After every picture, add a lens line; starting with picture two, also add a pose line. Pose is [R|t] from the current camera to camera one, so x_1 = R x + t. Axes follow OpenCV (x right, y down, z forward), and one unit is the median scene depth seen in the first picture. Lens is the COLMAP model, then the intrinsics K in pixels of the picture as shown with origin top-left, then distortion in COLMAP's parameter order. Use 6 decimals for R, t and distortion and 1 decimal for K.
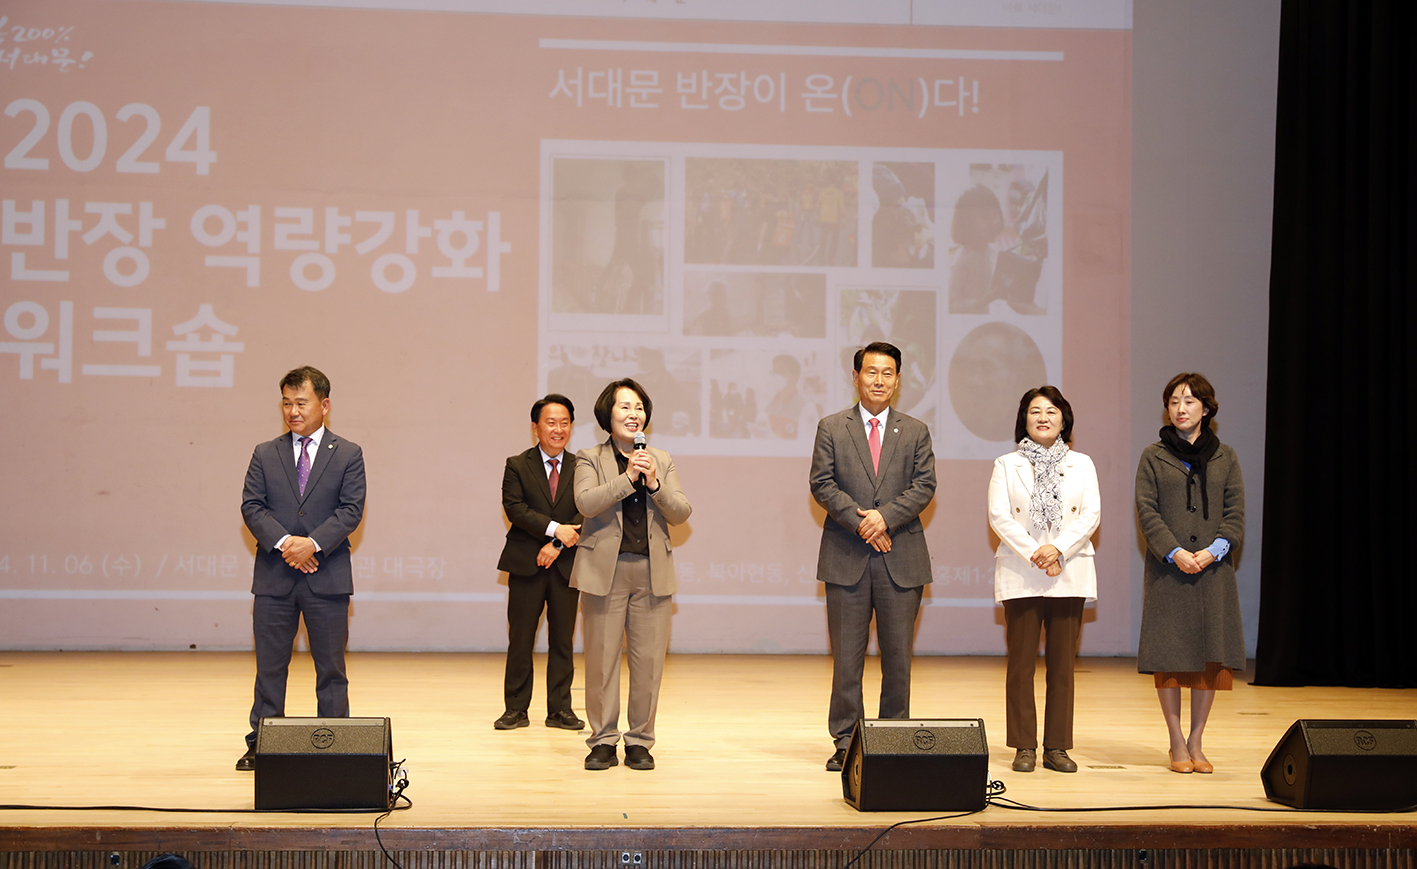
lens RADIAL K [[2411.4, 0, 706.6], [0, 2411.4, 456.2], [0, 0, 1]] dist [0.151331, 0.231335]
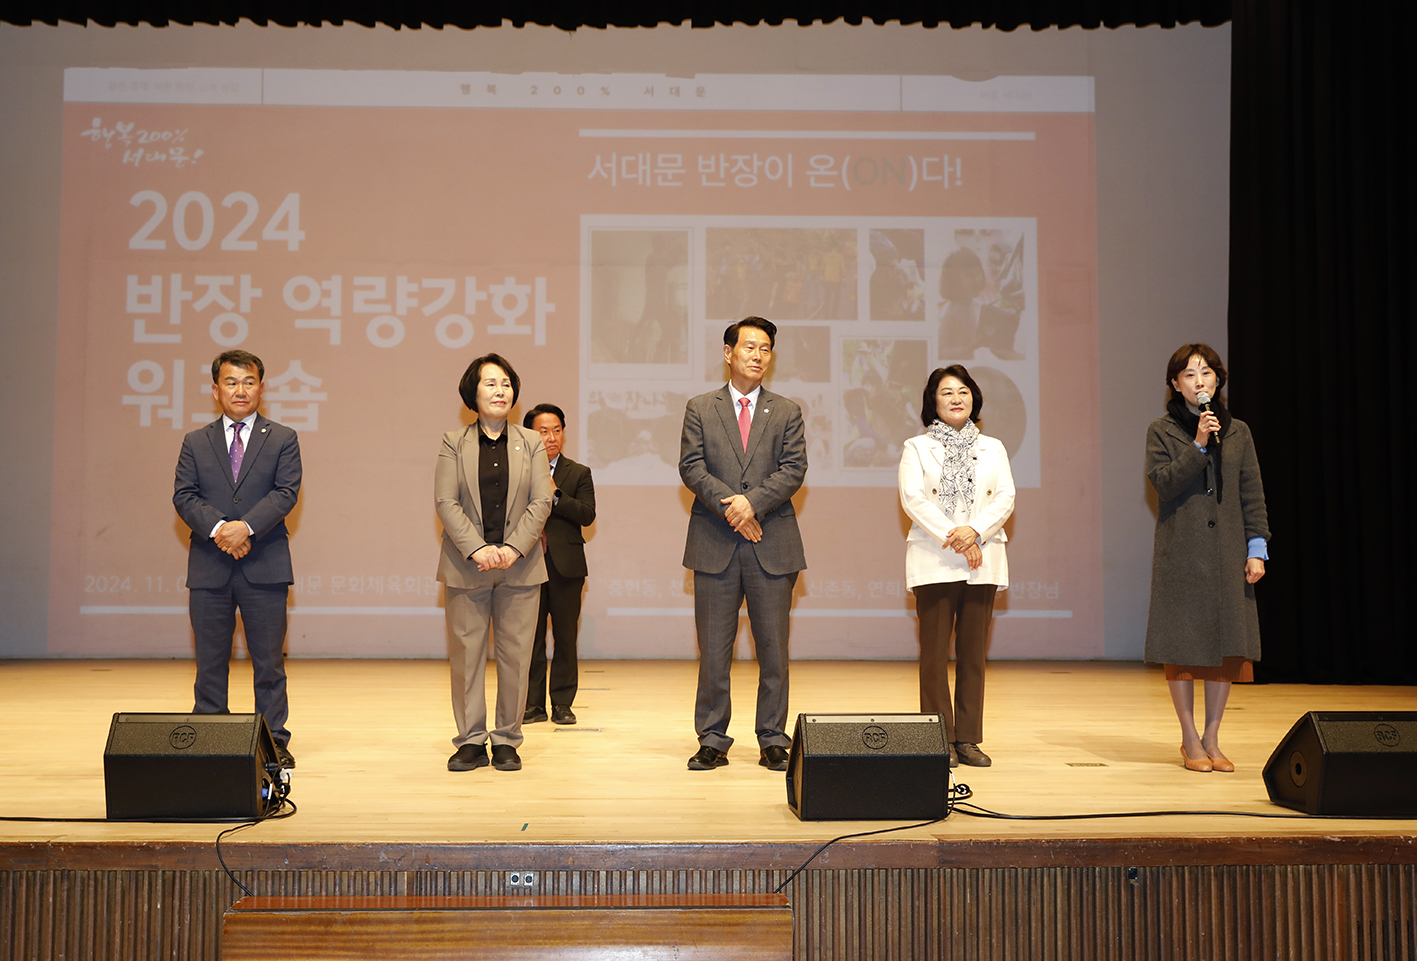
lens RADIAL K [[1800.5, 0, 668.2], [0, 1800.5, 449.7], [0, 0, 1]] dist [0.035286, 0.074239]
pose [[0.998115, -0.012244, -0.060134, 0.023716], [0.009817, 0.999131, -0.040501, 0.016779], [0.060577, 0.039835, 0.997368, 0.146905]]
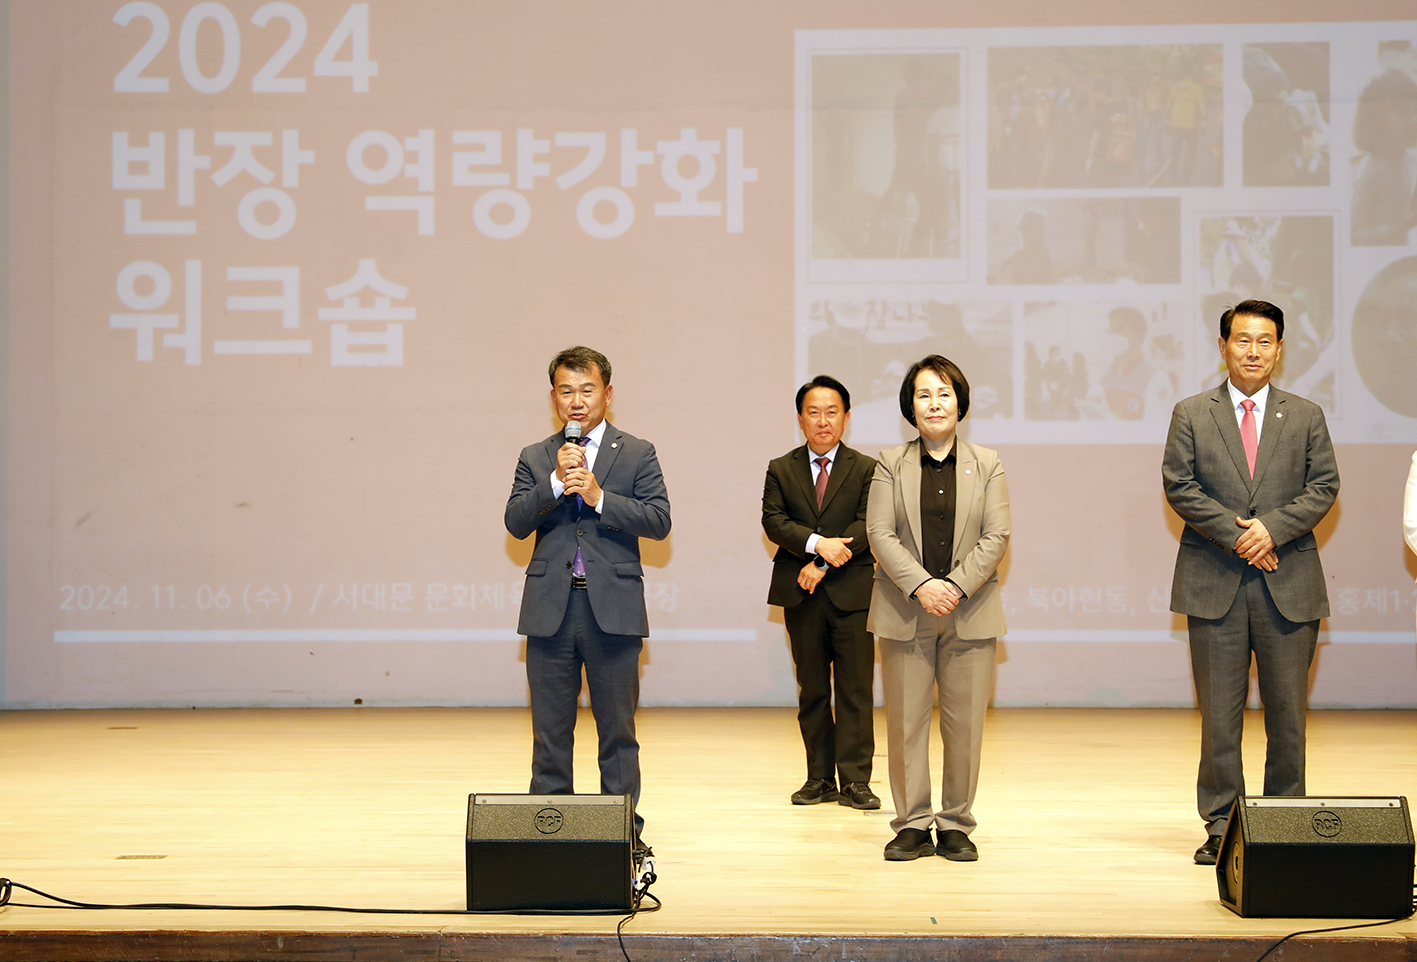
lens RADIAL K [[2878.1, 0, 714.1], [0, 2878.1, 464.8], [0, 0, 1]] dist [0.176340, 0.352540]
pose [[0.993414, -0.017022, -0.113305, 0.006587], [0.016277, 0.999839, -0.007497, 0.011369], [0.113414, 0.005604, 0.993532, 0.097946]]
